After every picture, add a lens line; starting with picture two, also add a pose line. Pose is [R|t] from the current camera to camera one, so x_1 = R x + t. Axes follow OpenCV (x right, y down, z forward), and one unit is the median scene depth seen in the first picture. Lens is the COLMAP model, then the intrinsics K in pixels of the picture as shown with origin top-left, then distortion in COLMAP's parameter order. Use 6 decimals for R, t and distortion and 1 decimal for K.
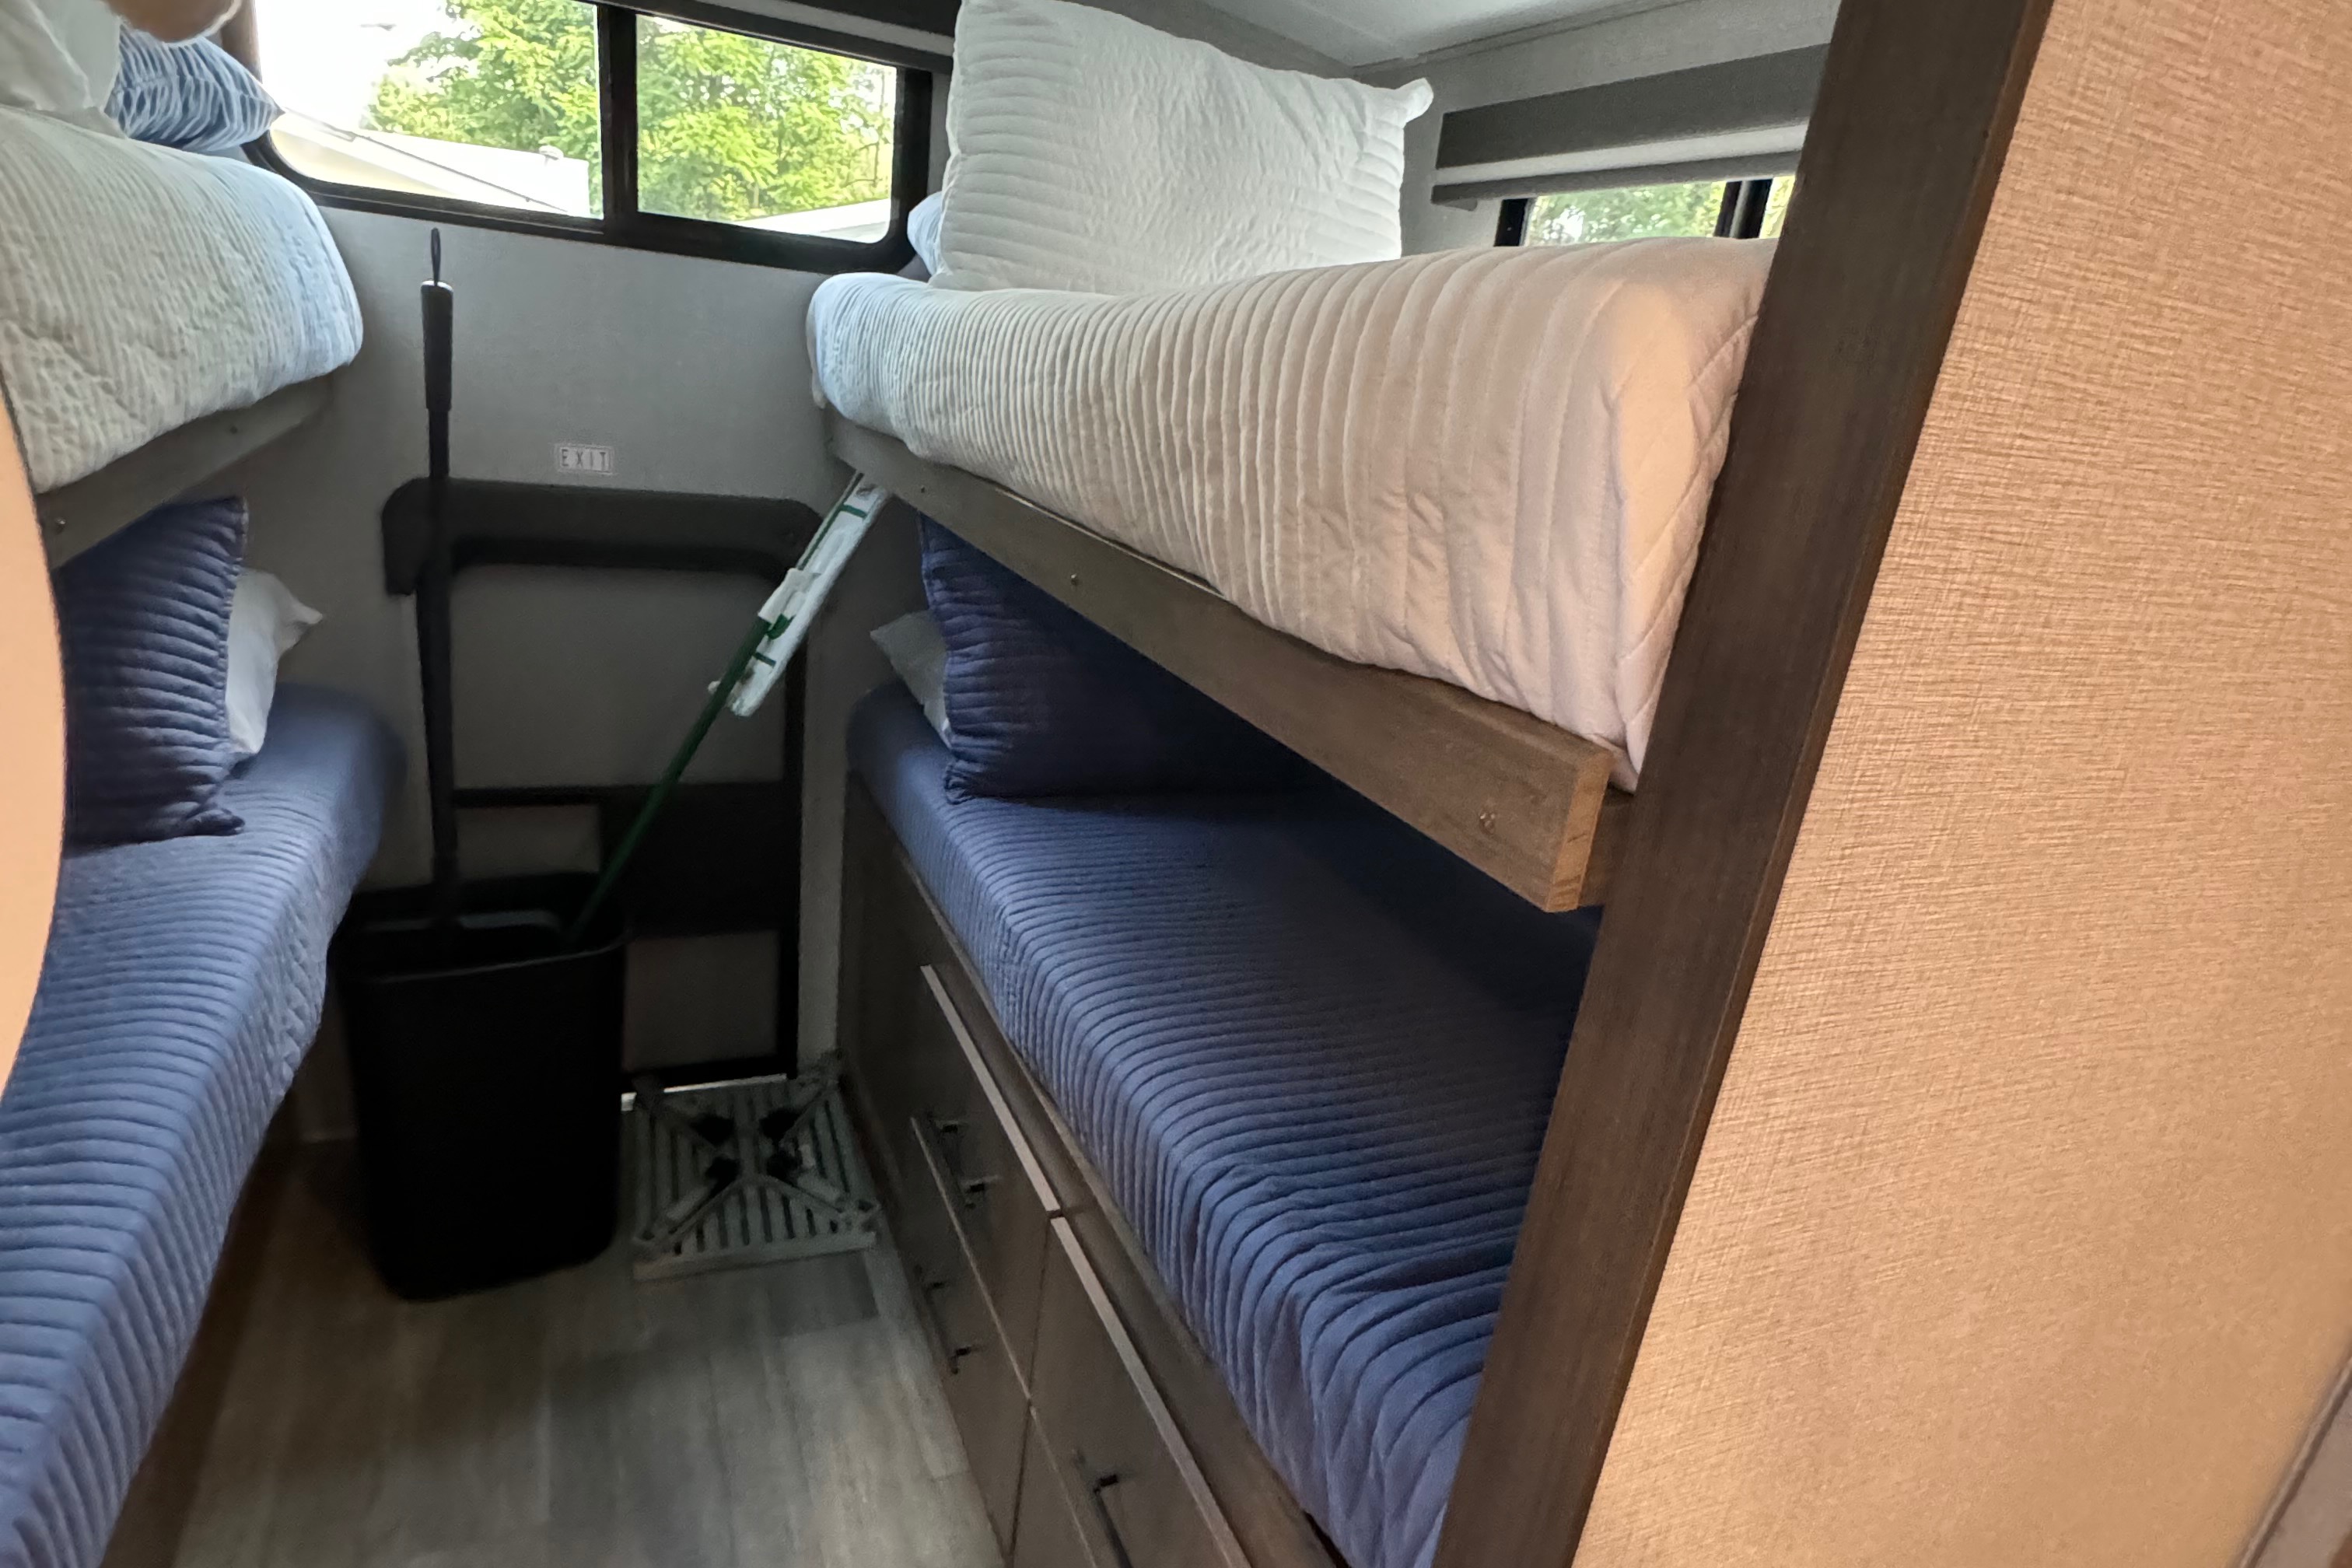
lens RADIAL K [[1260.1, 0, 1175.1], [0, 1260.1, 779.6], [0, 0, 1]] dist [-0.004752, 0.000419]
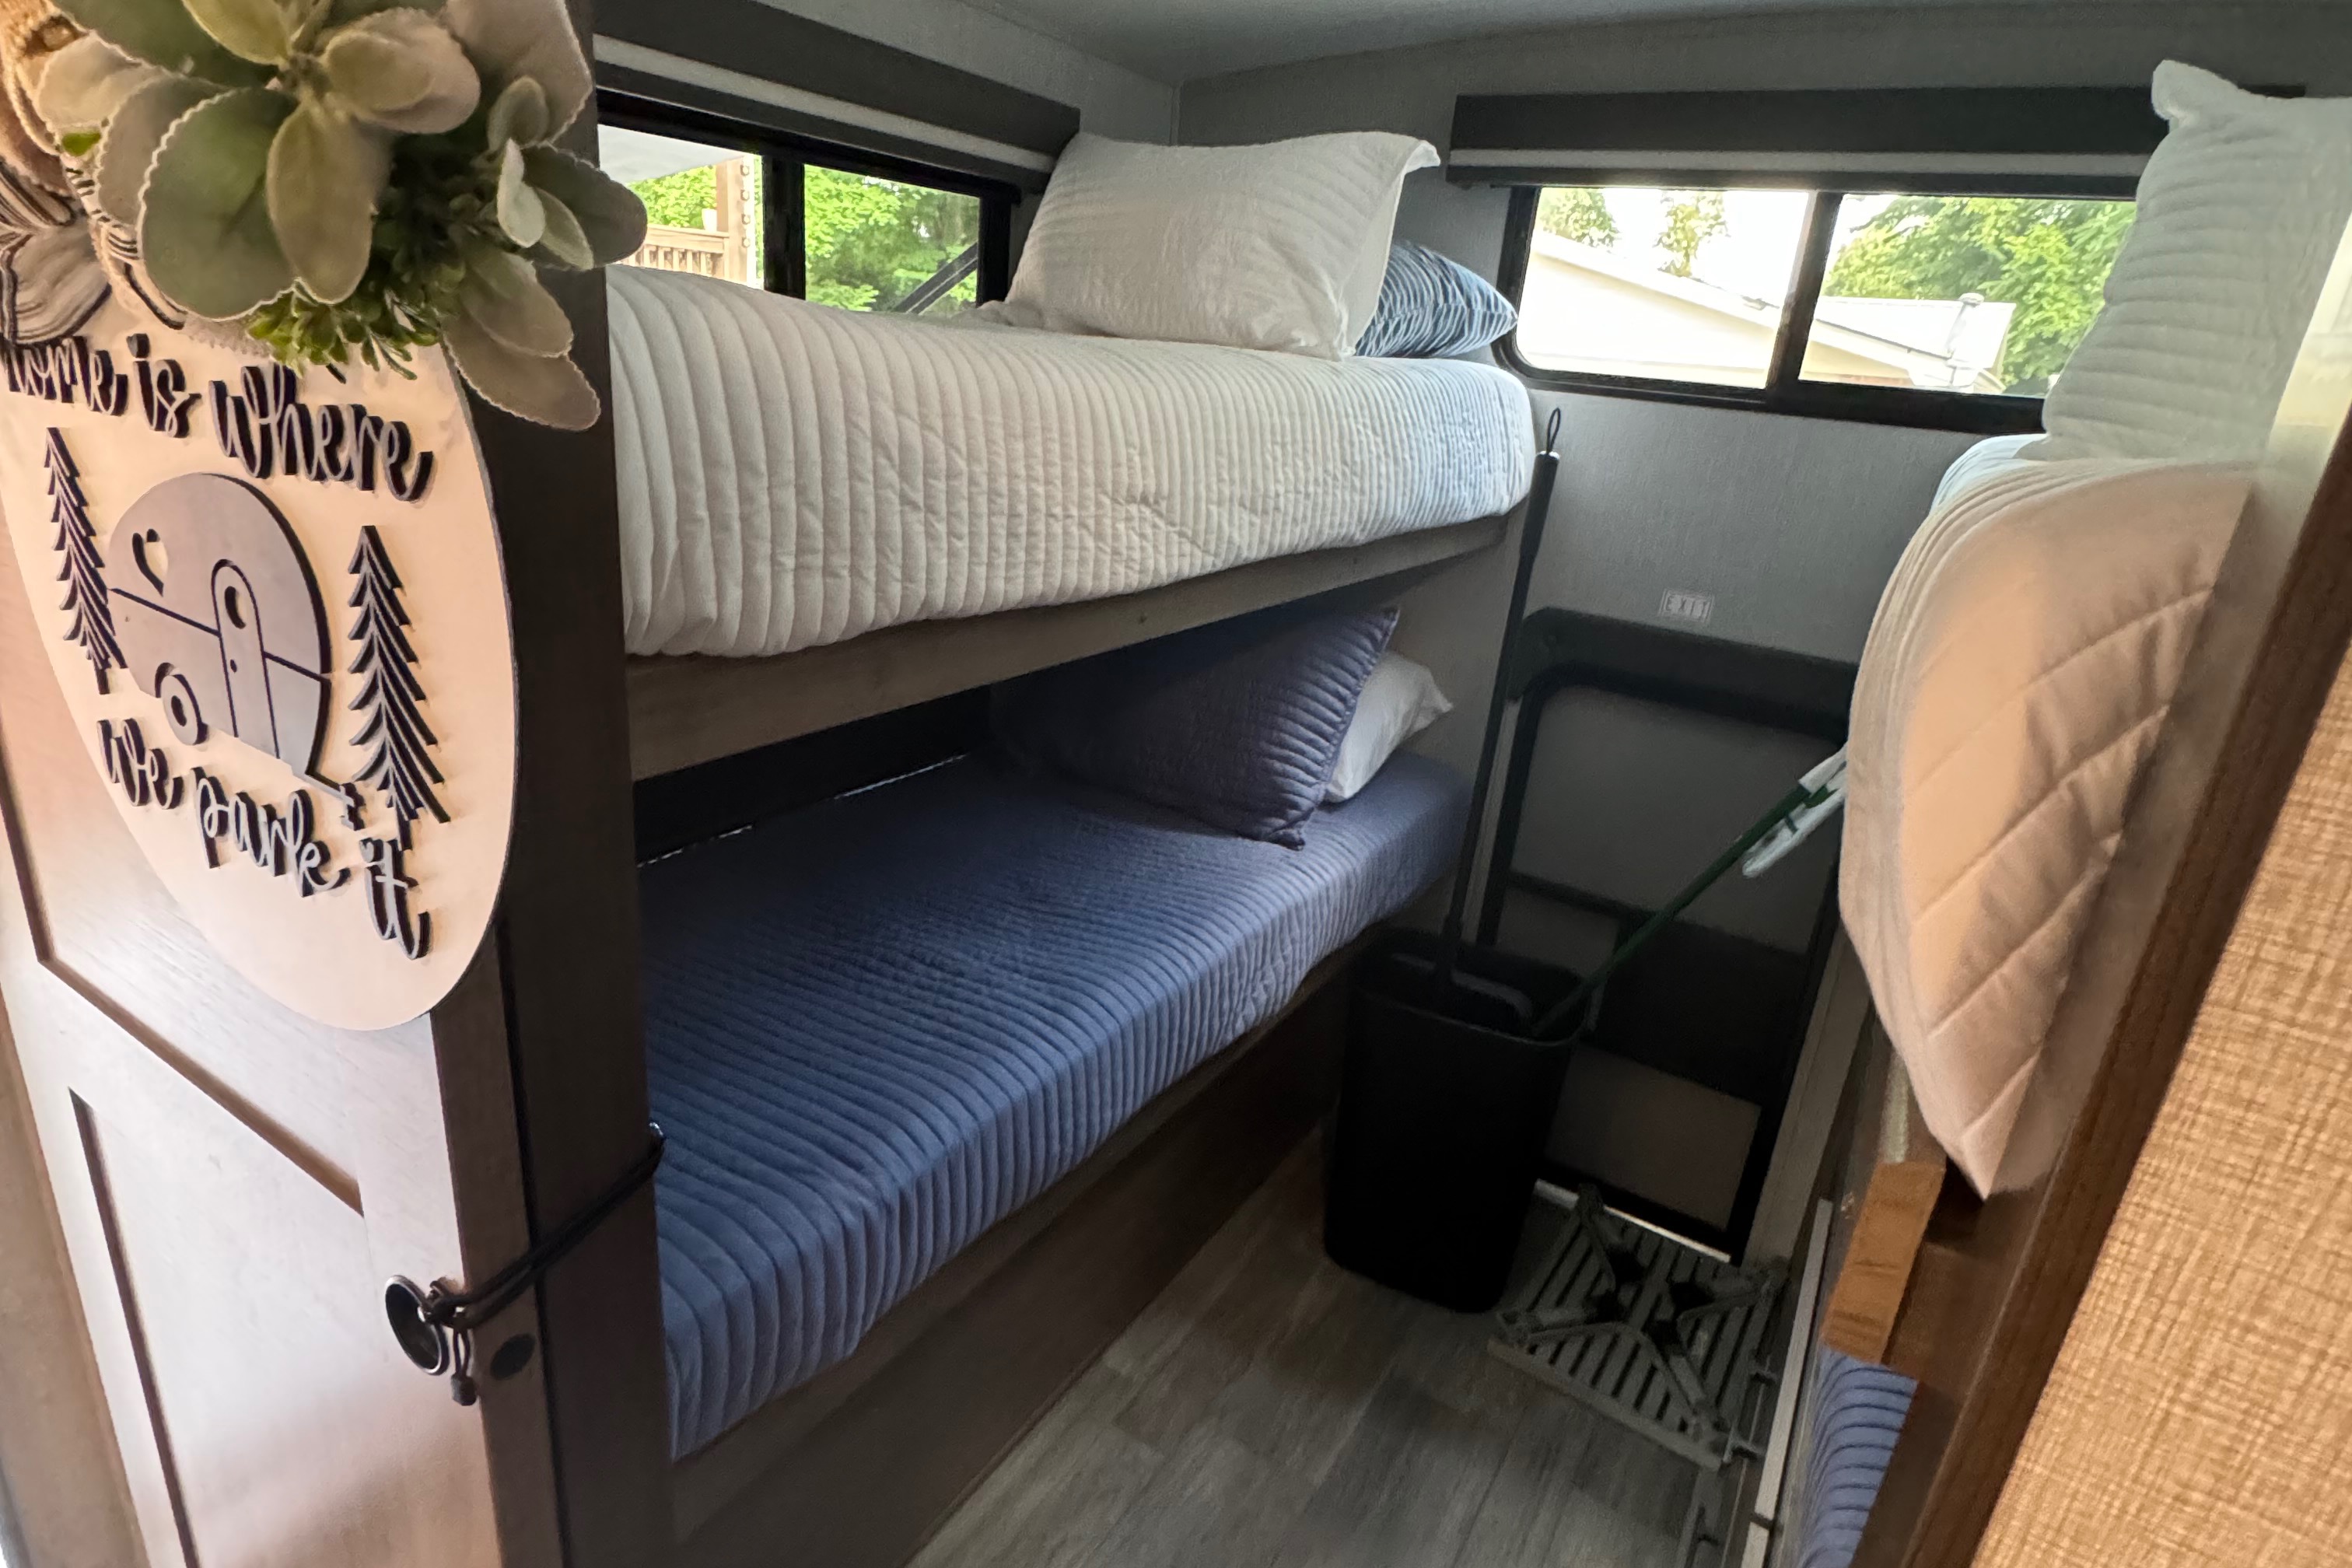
lens RADIAL K [[1260.1, 0, 1175.1], [0, 1260.1, 779.6], [0, 0, 1]] dist [-0.004752, 0.000419]
pose [[0.556882, 0.207403, -0.804280, 0.191172], [-0.288304, 0.956385, 0.047006, -0.042448], [0.778950, 0.205700, 0.592388, 0.065523]]
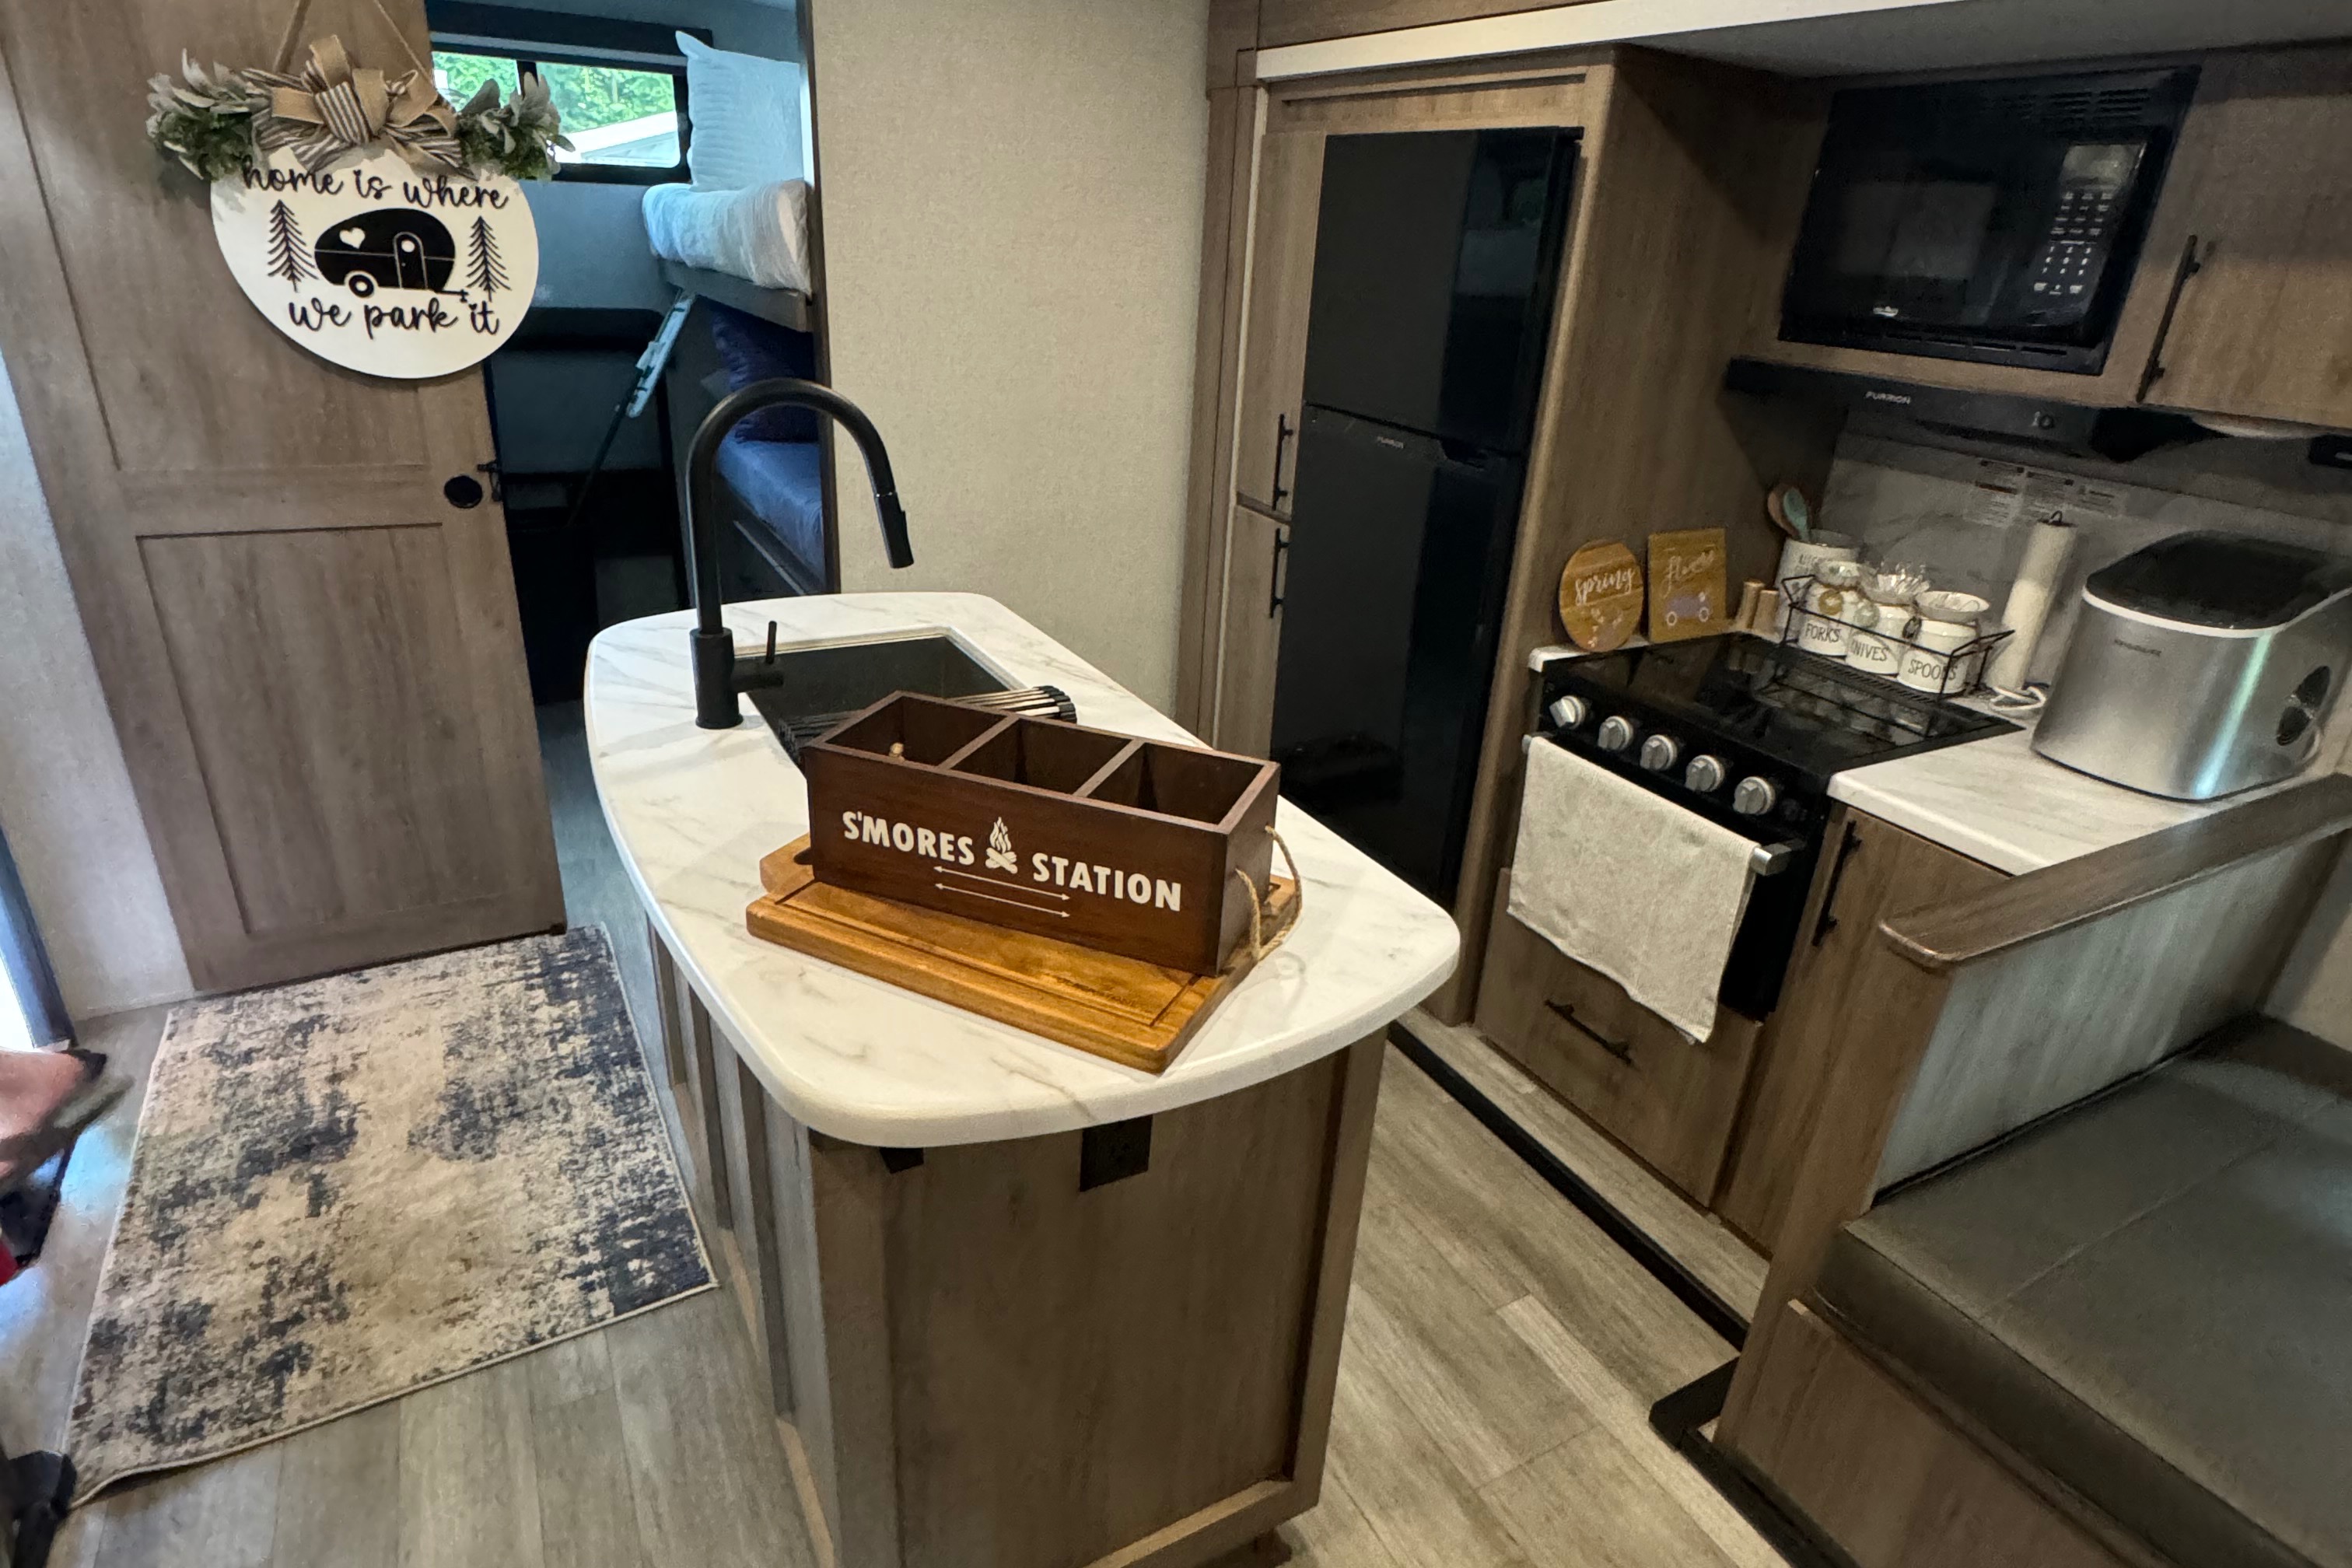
lens RADIAL K [[1243.7, 0, 1182.4], [0, 1243.7, 776.4], [0, 0, 1]] dist [-0.002478, -0.000489]
pose [[0.994878, -0.090835, 0.044360, 0.419384], [0.086375, 0.991838, 0.093786, 0.441434], [-0.052517, -0.089474, 0.994604, -1.163282]]
